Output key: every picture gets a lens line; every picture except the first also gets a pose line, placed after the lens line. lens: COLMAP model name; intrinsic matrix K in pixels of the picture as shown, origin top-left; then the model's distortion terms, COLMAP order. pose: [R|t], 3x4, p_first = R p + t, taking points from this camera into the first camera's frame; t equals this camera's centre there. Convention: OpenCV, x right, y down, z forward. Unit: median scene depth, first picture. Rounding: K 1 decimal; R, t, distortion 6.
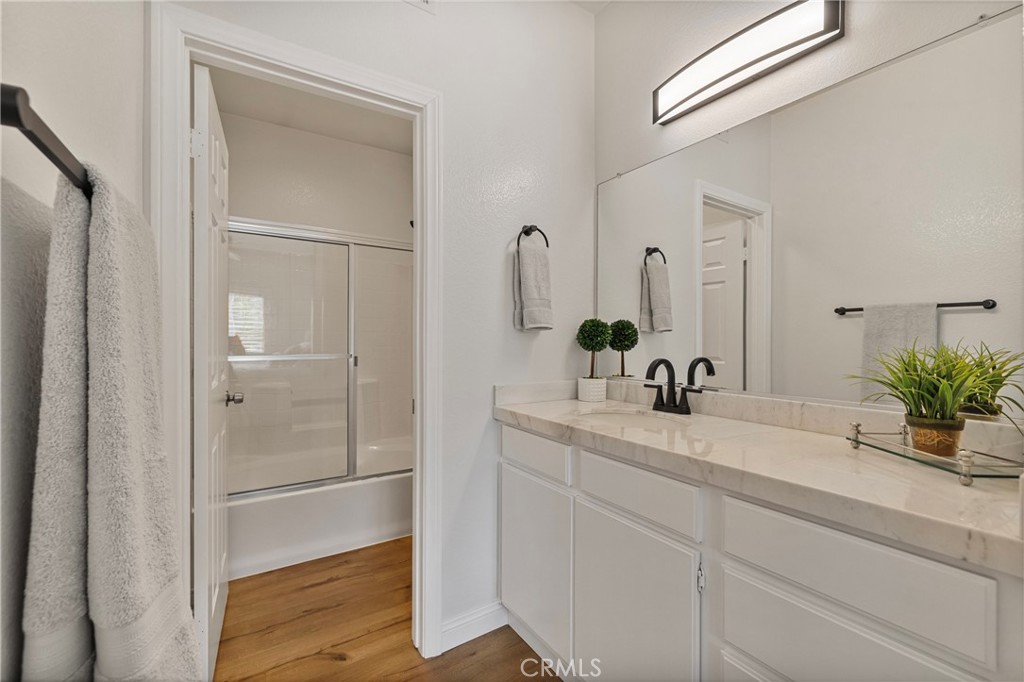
lens RADIAL K [[431.8, 0, 512.0], [0, 431.8, 341.0], [0, 0, 1]] dist [0.001755, -0.000233]
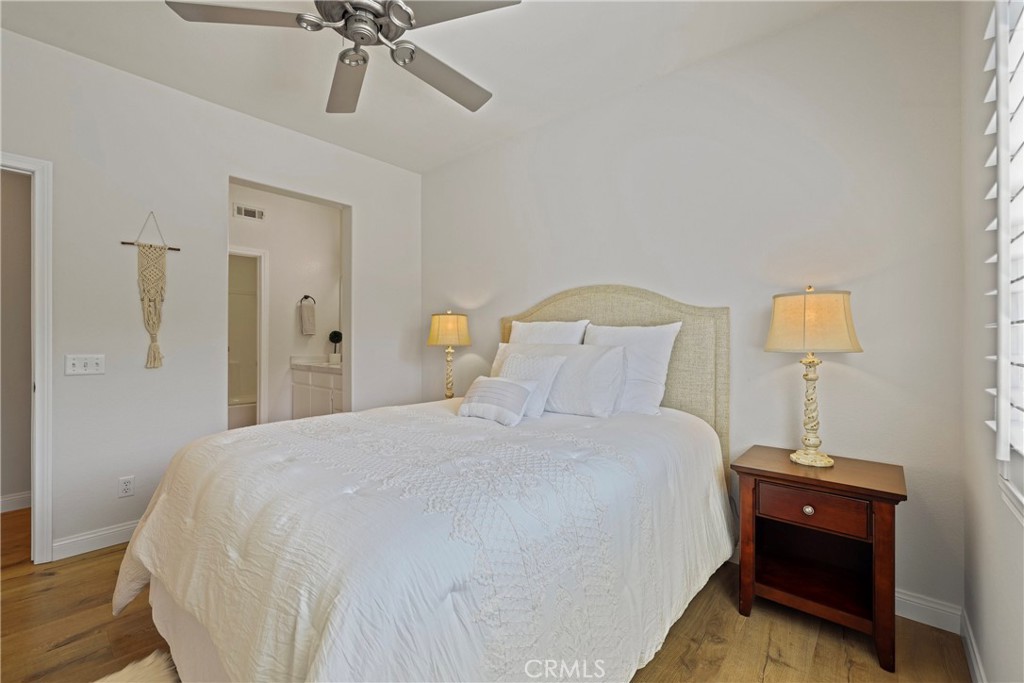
lens RADIAL K [[438.2, 0, 509.8], [0, 438.2, 338.9], [0, 0, 1]] dist [0.002159, 0.000036]
pose [[0.956757, -0.000053, 0.290888, 0.461149], [0.001474, 0.999988, -0.004667, 0.014127], [-0.290884, 0.004894, 0.956746, -1.973554]]
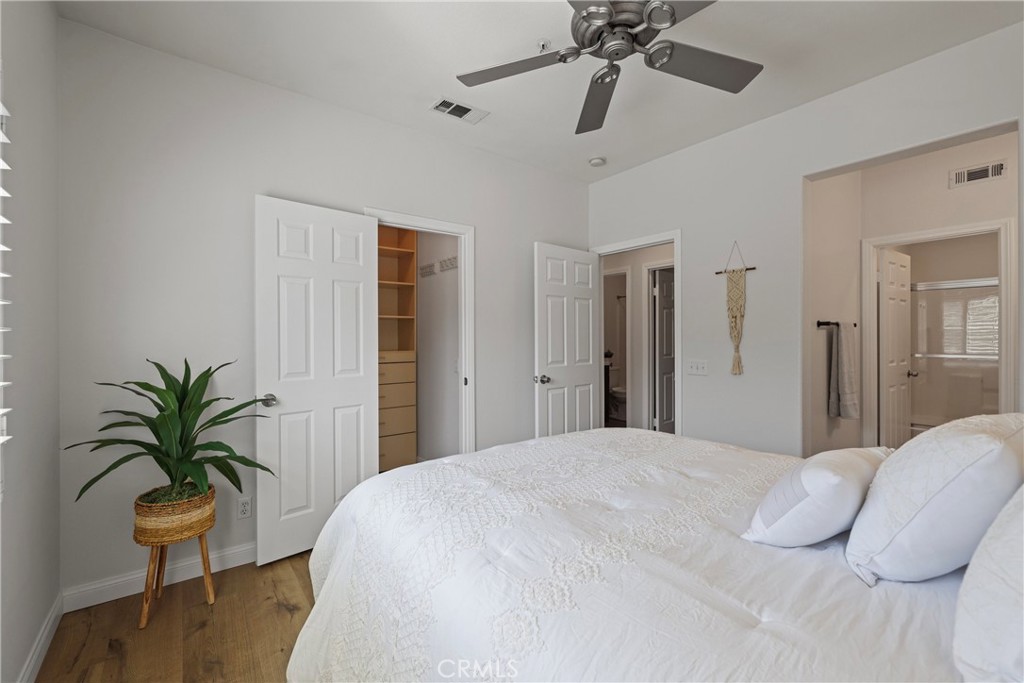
lens RADIAL K [[431.8, 0, 512.0], [0, 431.8, 341.5], [0, 0, 1]] dist [0.001755, -0.000233]
pose [[0.095968, 0.005843, -0.995367, 1.376575], [-0.001017, 0.999983, 0.005772, -0.036585], [0.995384, 0.000458, 0.095972, -1.236133]]
